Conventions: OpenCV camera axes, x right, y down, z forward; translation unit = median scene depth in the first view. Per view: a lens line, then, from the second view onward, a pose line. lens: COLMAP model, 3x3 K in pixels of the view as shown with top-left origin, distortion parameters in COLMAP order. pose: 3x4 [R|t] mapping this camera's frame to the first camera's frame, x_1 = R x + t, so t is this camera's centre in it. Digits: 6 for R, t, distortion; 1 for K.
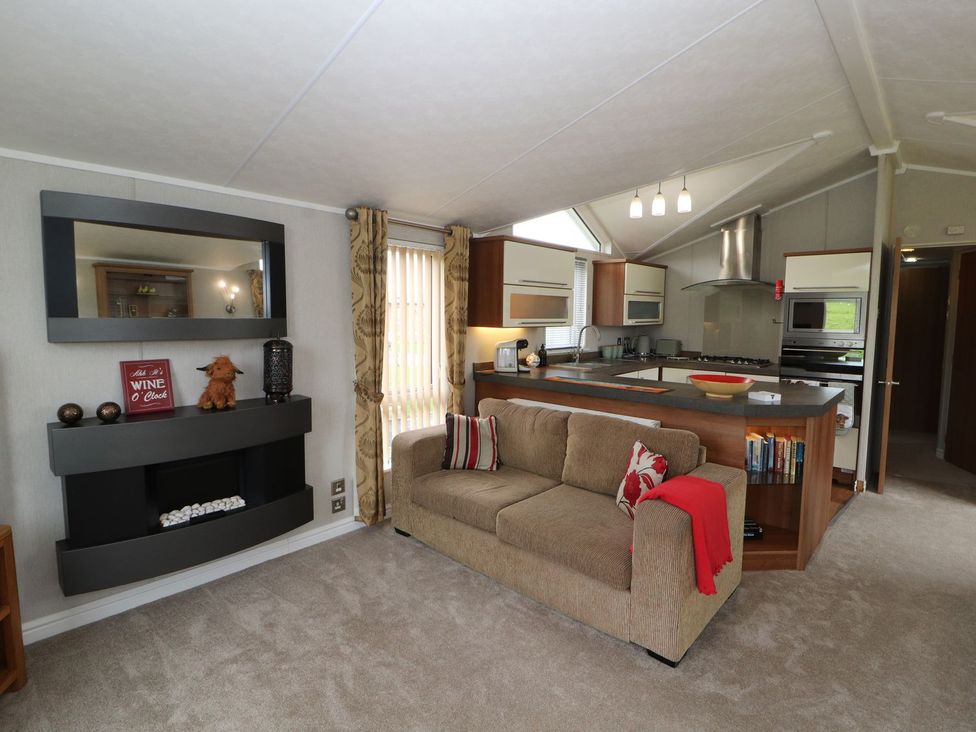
lens RADIAL K [[504.3, 0, 502.3], [0, 504.3, 357.6], [0, 0, 1]] dist [0.005519, -0.016707]
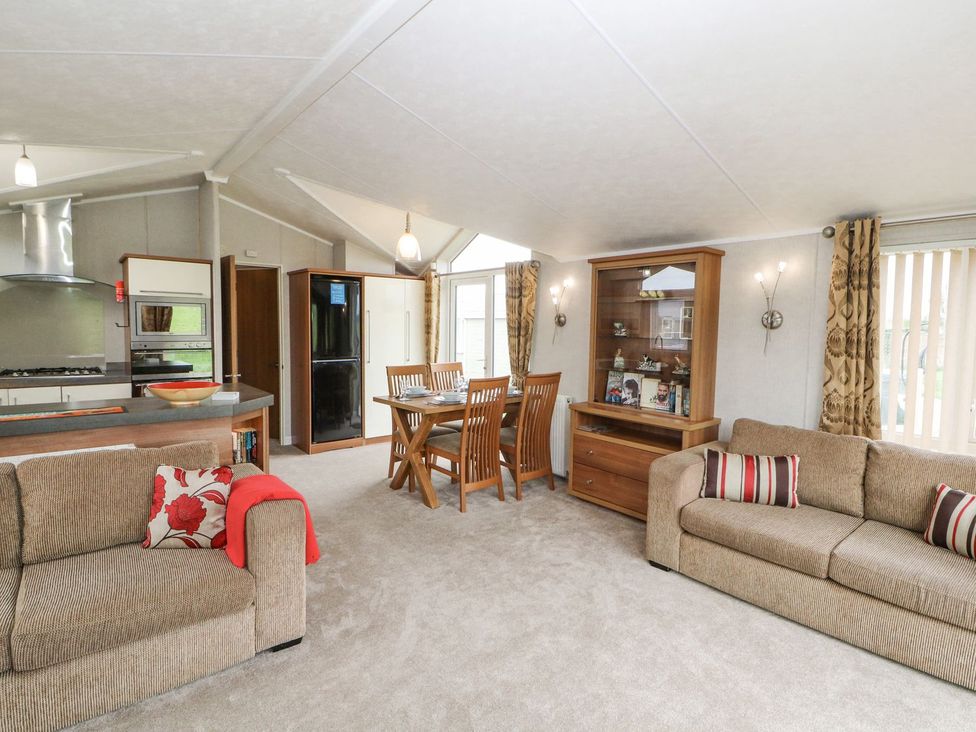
lens RADIAL K [[504.3, 0, 502.3], [0, 504.3, 357.6], [0, 0, 1]] dist [0.005519, -0.016707]
pose [[0.144919, -0.070619, 0.986920, -0.326507], [0.070844, 0.995630, 0.060840, -0.020547], [-0.986904, 0.061100, 0.149289, 0.185931]]
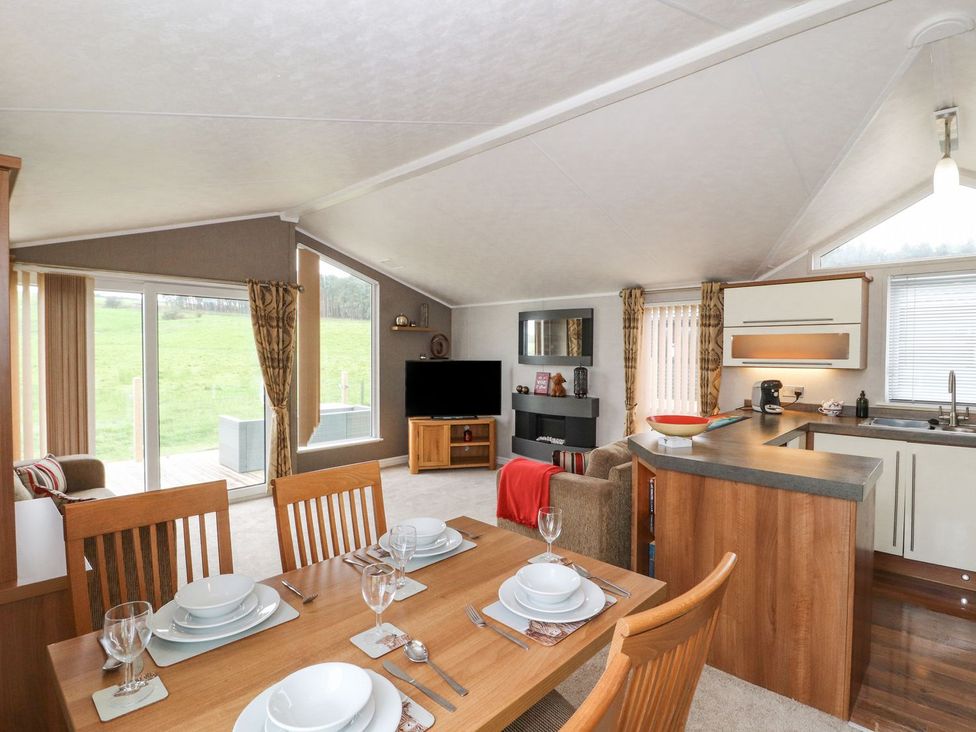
lens RADIAL K [[504.6, 0, 498.4], [0, 504.6, 360.8], [0, 0, 1]] dist [0.002462, -0.017202]
pose [[-0.038231, 0.011648, -0.999201, 1.057770], [-0.088954, 0.995923, 0.015013, -0.041604], [0.995302, 0.089457, -0.037039, 0.514267]]
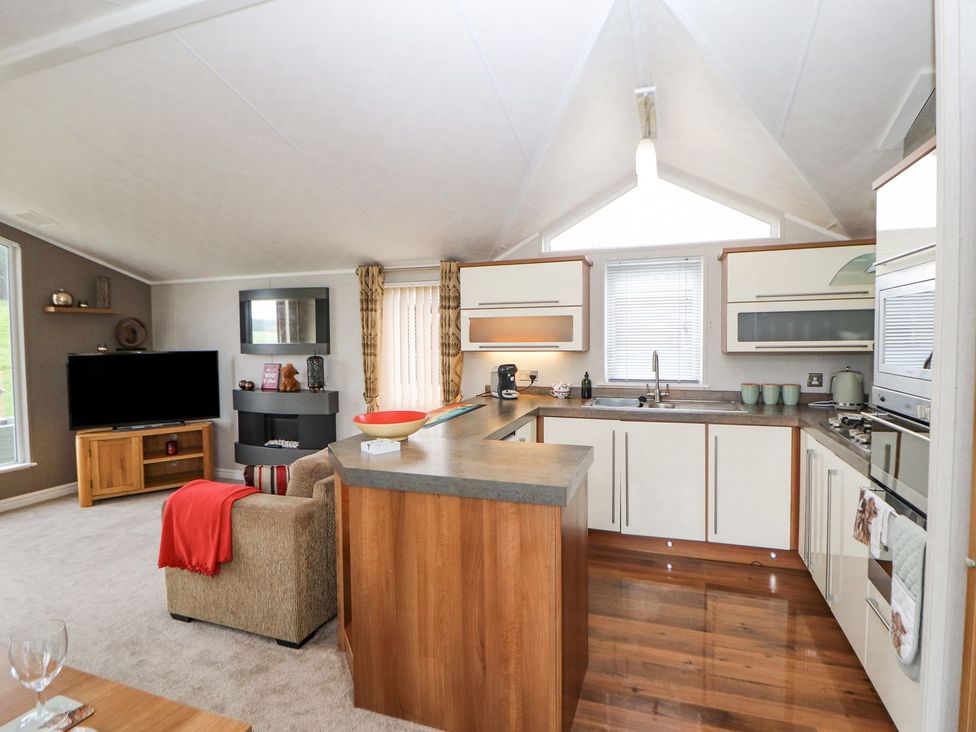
lens RADIAL K [[504.6, 0, 498.4], [0, 504.6, 360.8], [0, 0, 1]] dist [0.002462, -0.017202]
pose [[0.378162, 0.030238, -0.925246, 0.926695], [-0.066839, 0.997750, 0.005289, -0.047536], [0.923323, 0.059843, 0.379332, 0.636207]]
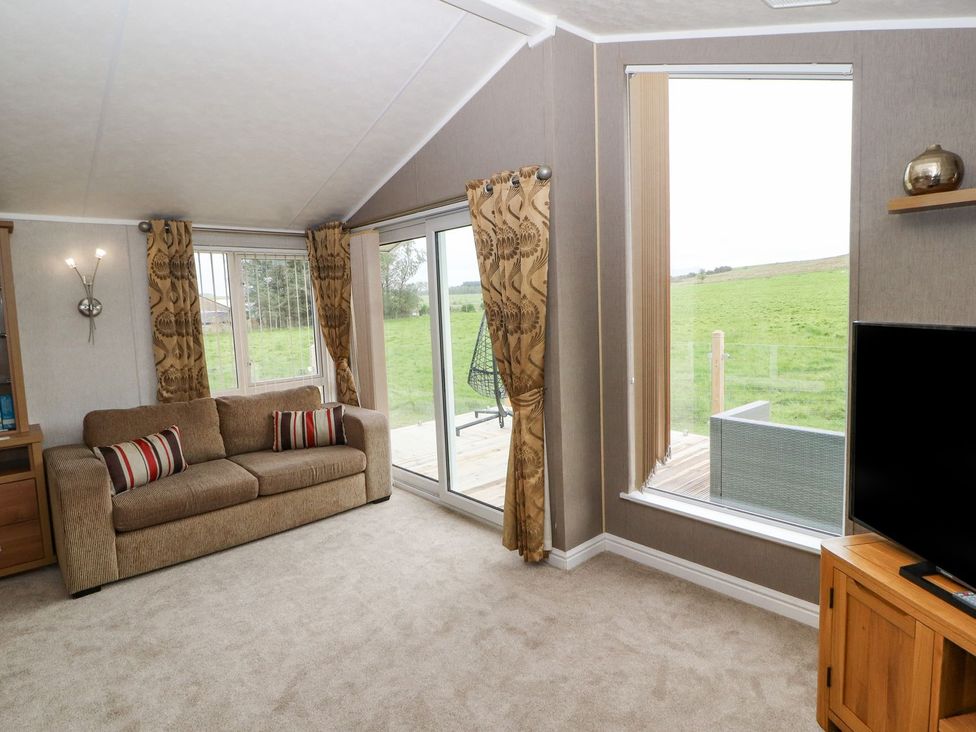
lens RADIAL K [[543.0, 0, 500.8], [0, 543.0, 353.8], [0, 0, 1]] dist [0.003442, -0.016989]
pose [[-0.993576, 0.014059, 0.112287, -0.188840], [0.034273, 0.983035, 0.180189, -0.060502], [-0.107849, 0.182880, -0.977202, 0.655243]]
